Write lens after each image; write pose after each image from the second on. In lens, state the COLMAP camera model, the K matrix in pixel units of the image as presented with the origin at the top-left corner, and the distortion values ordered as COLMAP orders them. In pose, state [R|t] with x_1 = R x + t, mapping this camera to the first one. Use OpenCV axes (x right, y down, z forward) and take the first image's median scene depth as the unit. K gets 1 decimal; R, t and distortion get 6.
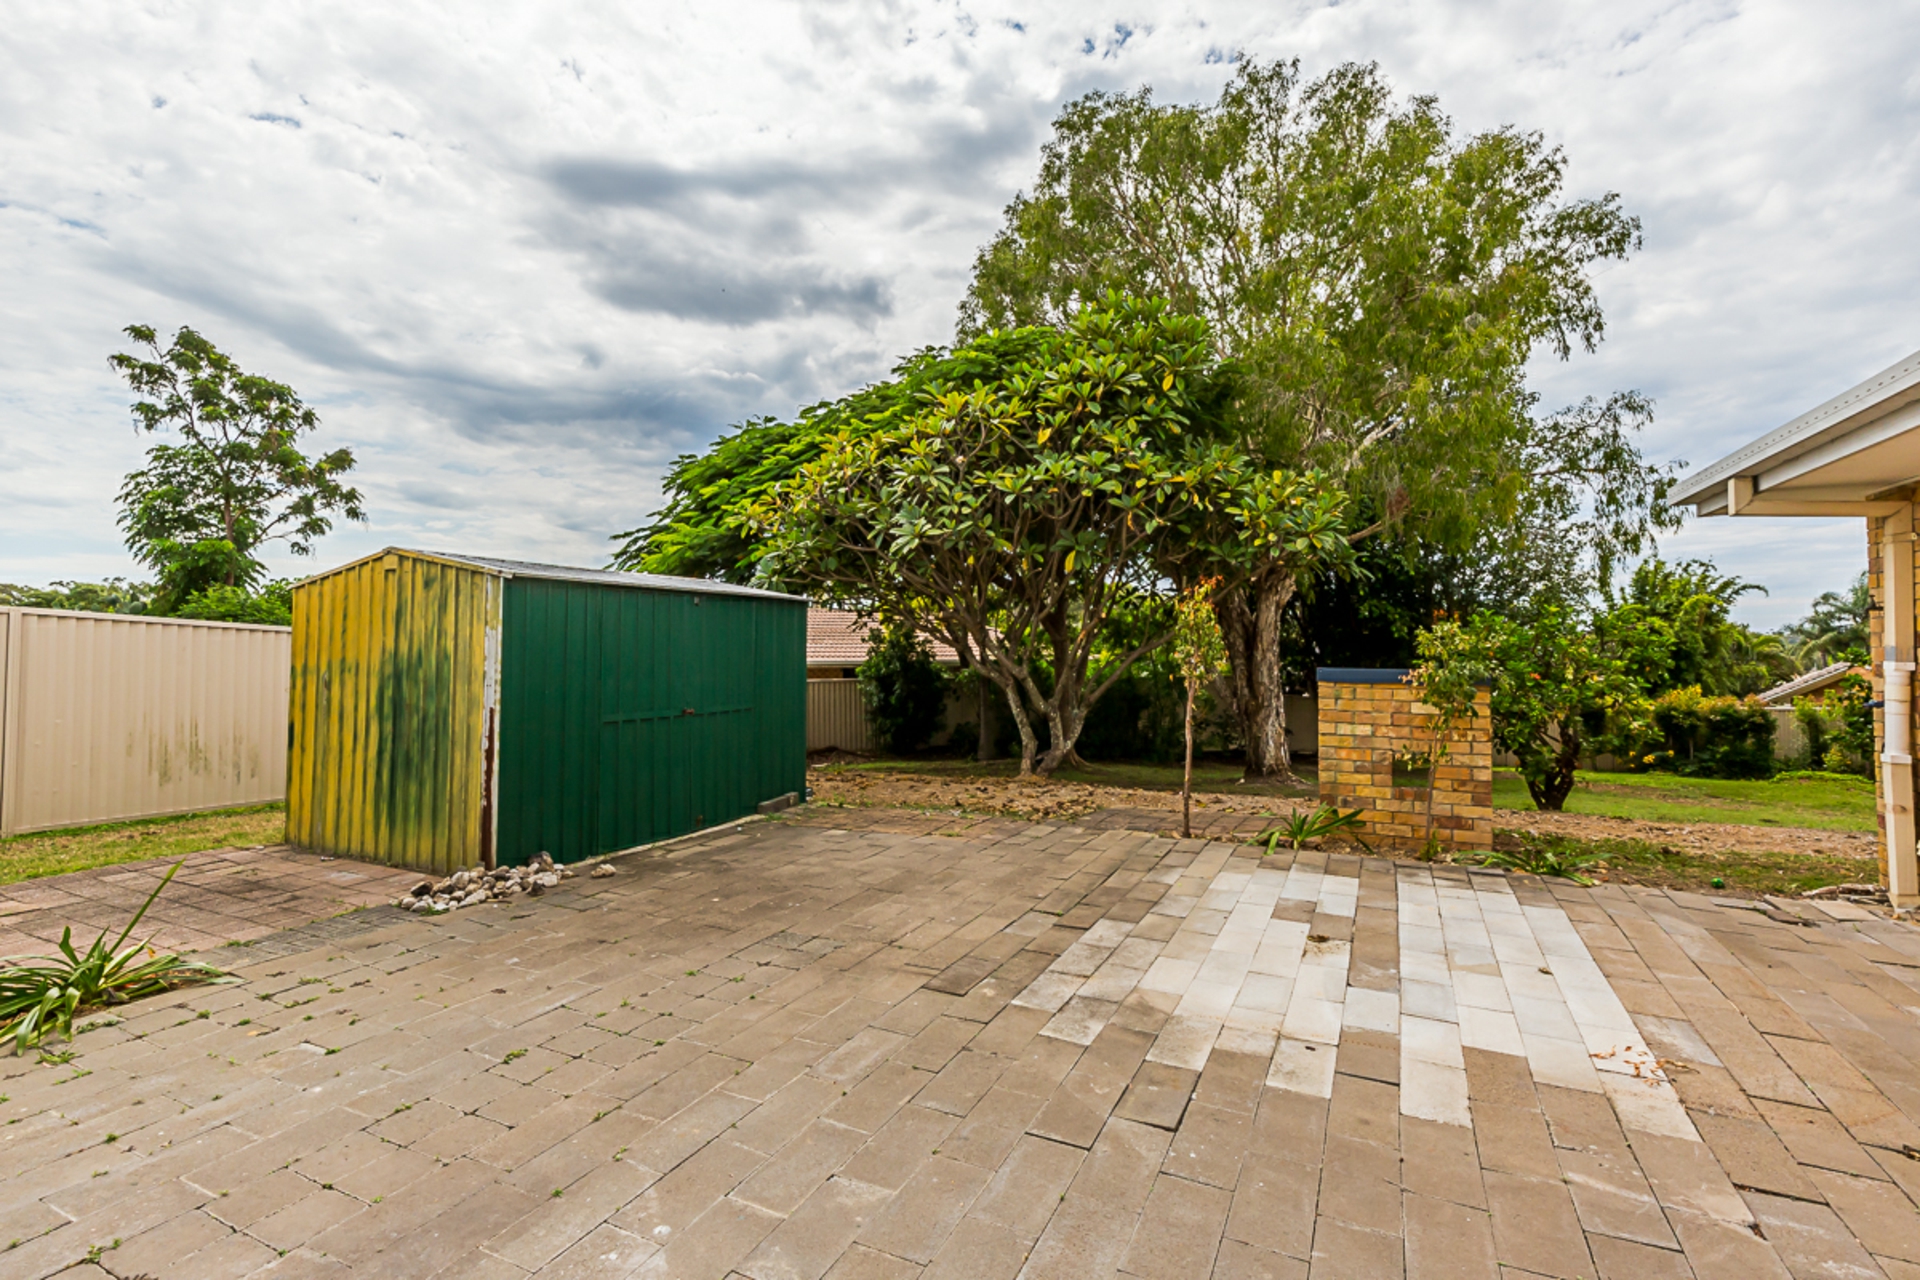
lens RADIAL K [[874.4, 0, 968.8], [0, 874.4, 635.5], [0, 0, 1]] dist [-0.009655, 0.000071]
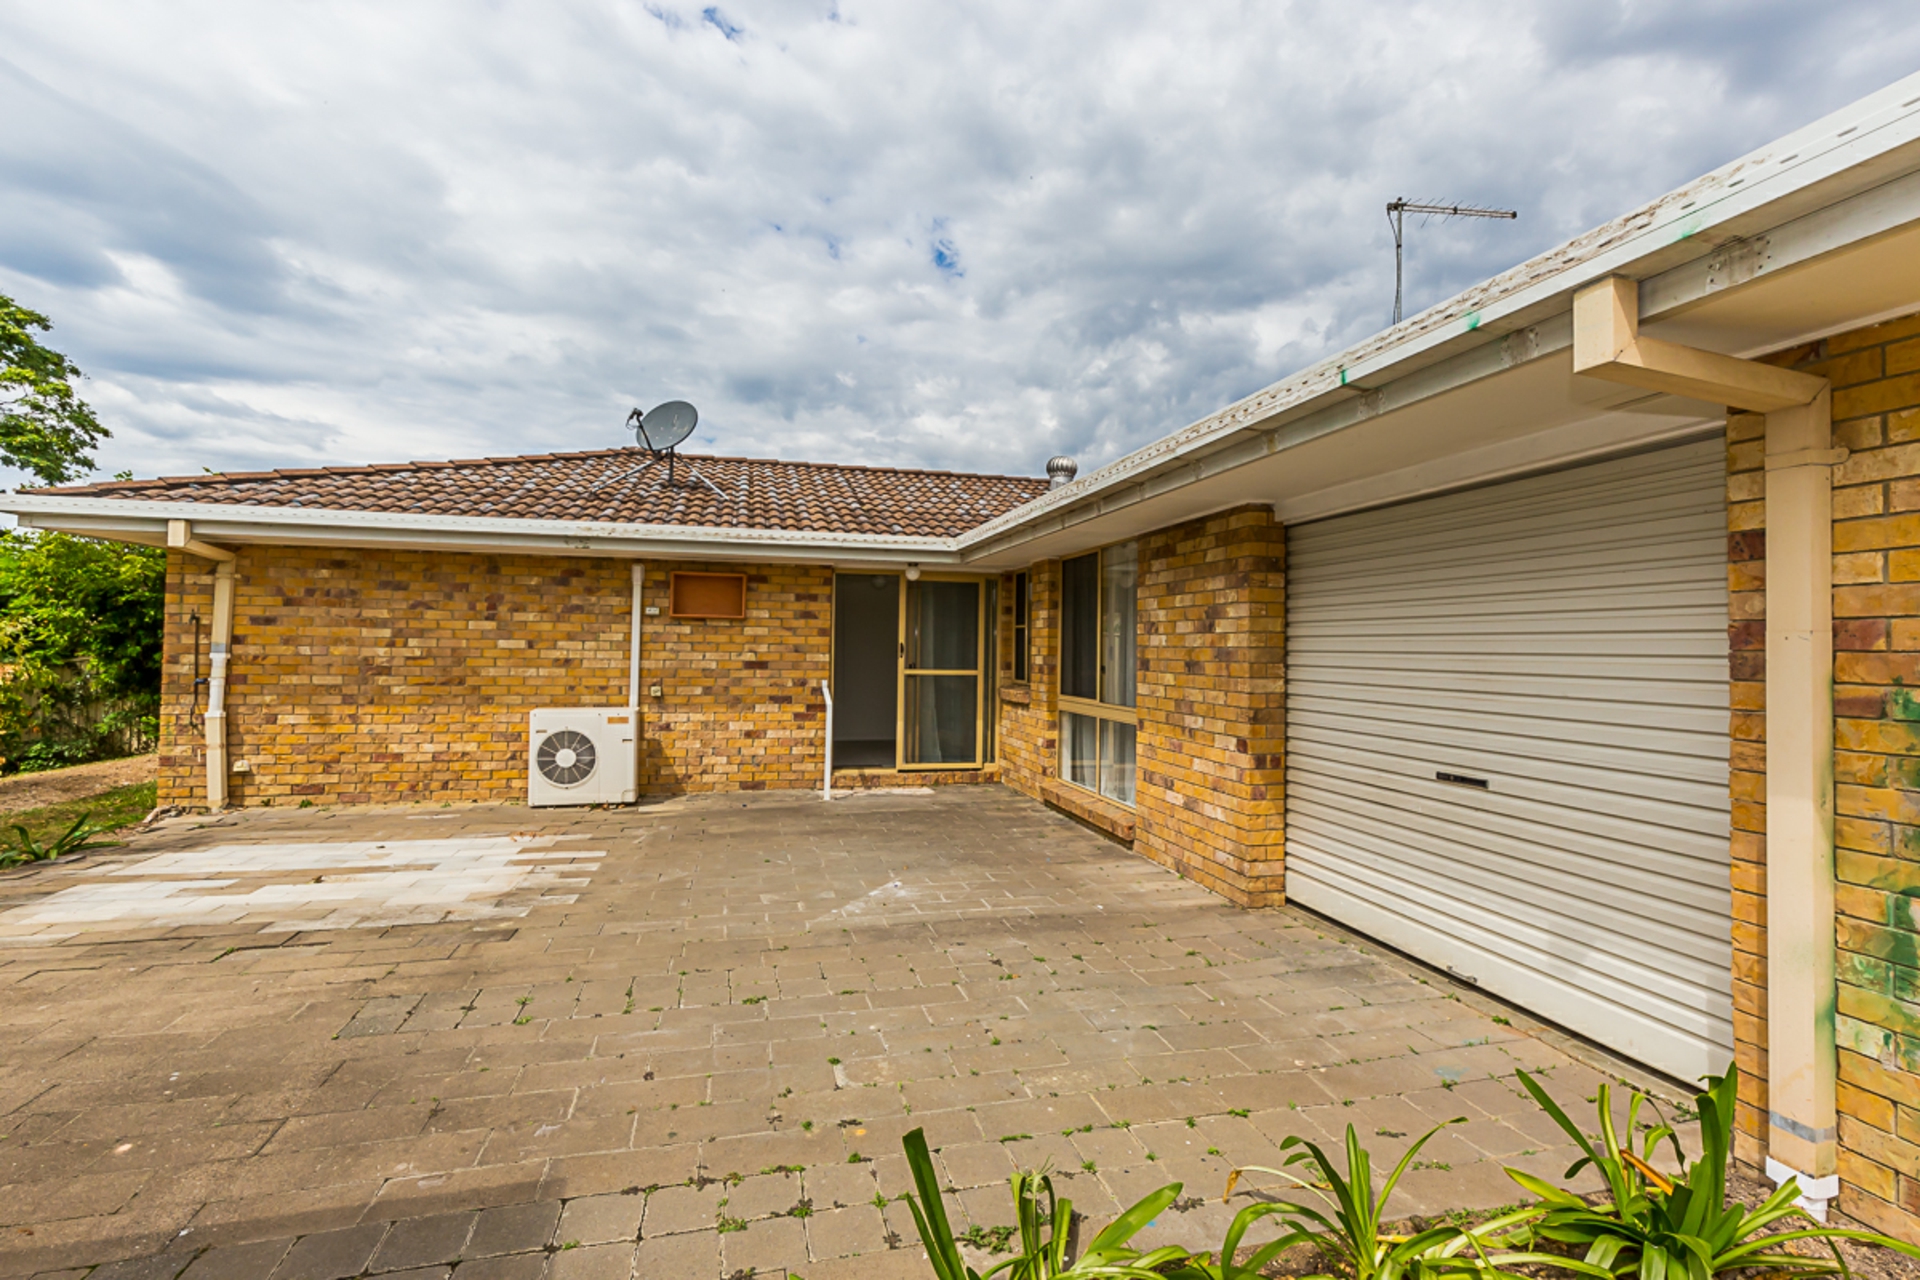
lens RADIAL K [[874.4, 0, 968.8], [0, 874.4, 635.5], [0, 0, 1]] dist [-0.009655, 0.000071]
pose [[-0.650880, 0.002776, 0.759176, -1.315026], [-0.021995, 0.999505, -0.022512, 0.006374], [-0.758862, -0.031351, -0.650496, 1.274872]]
